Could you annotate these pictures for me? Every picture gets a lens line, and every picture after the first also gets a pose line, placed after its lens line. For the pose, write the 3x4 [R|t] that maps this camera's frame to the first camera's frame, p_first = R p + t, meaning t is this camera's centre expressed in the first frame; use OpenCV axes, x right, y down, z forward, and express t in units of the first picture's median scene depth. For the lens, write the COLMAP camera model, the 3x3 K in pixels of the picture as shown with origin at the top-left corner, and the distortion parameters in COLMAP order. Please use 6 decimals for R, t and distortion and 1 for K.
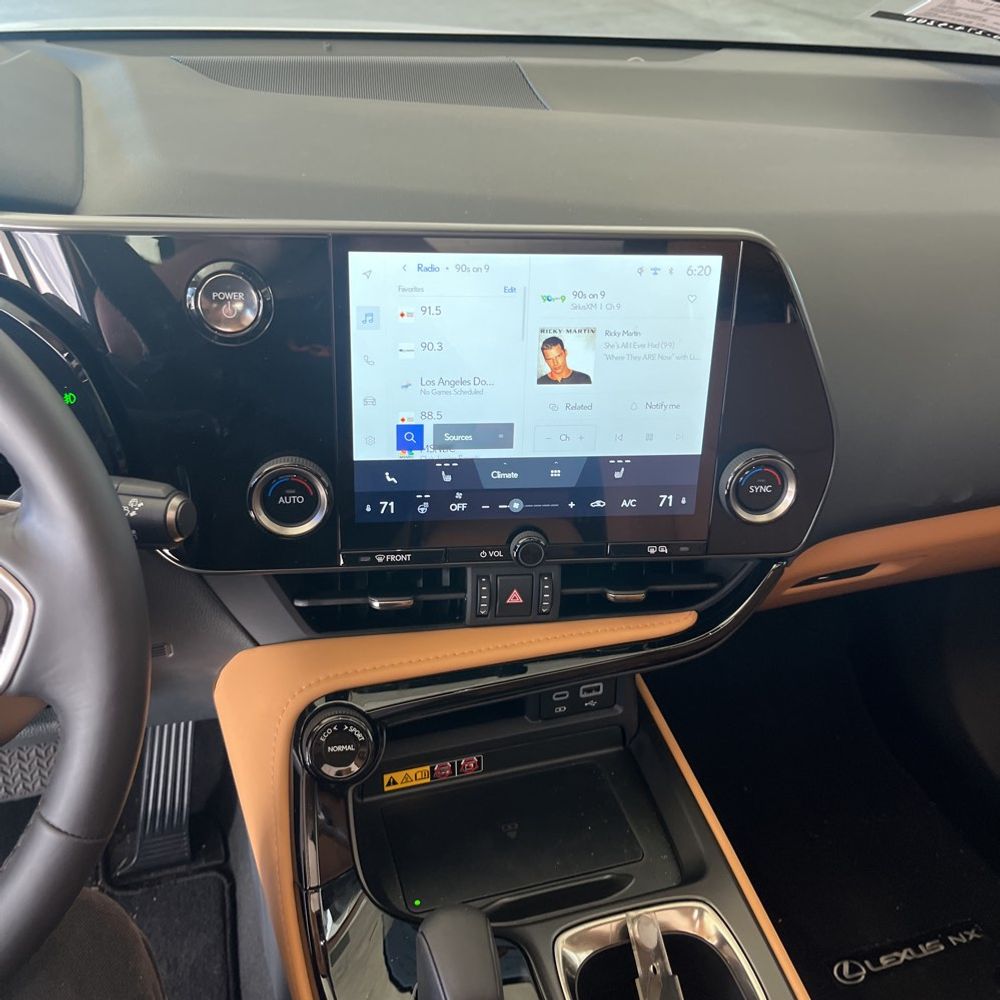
lens RADIAL K [[1018.0, 0, 475.7], [0, 1018.0, 498.3], [0, 0, 1]] dist [0.057365, -0.071637]
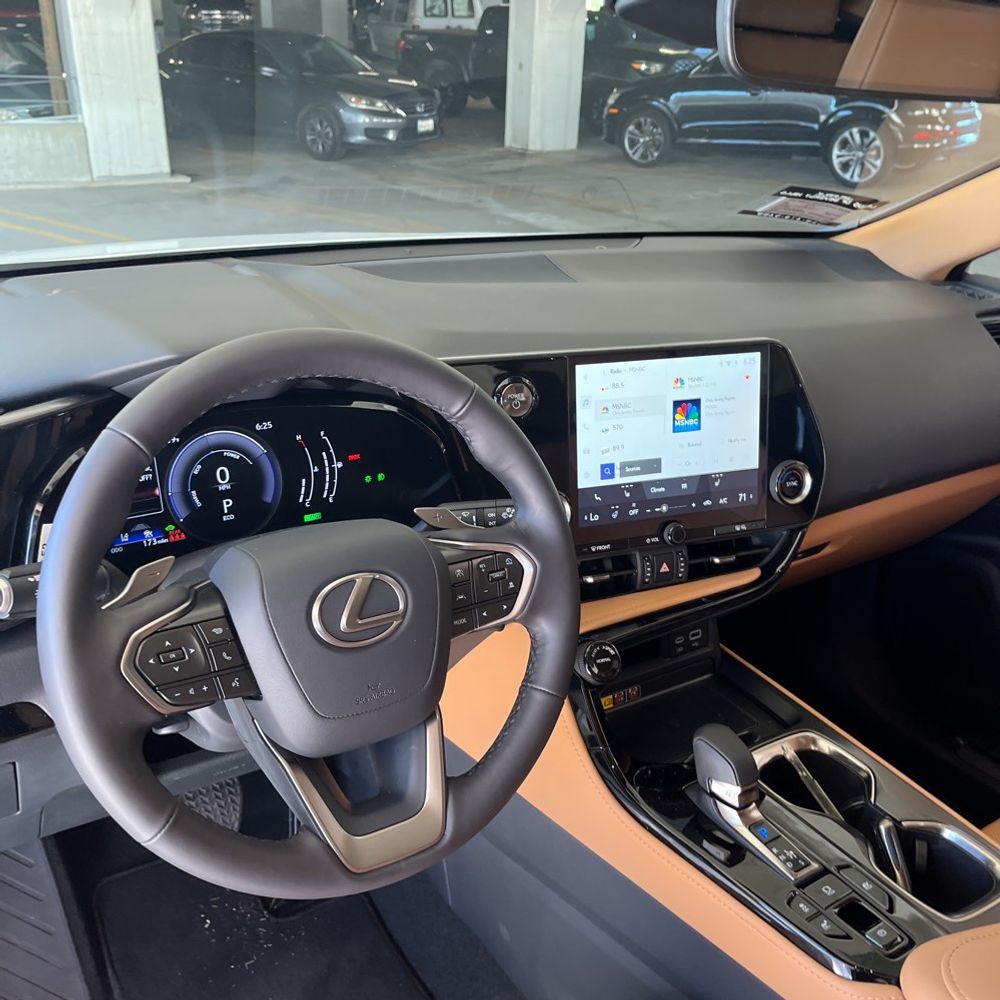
lens RADIAL K [[1018.0, 0, 475.7], [0, 1018.0, 498.3], [0, 0, 1]] dist [0.057365, -0.071637]
pose [[0.966583, -0.109591, 0.231750, -0.644660], [0.143638, 0.980309, -0.135509, 0.173413], [-0.212336, 0.164269, 0.963291, -0.541392]]
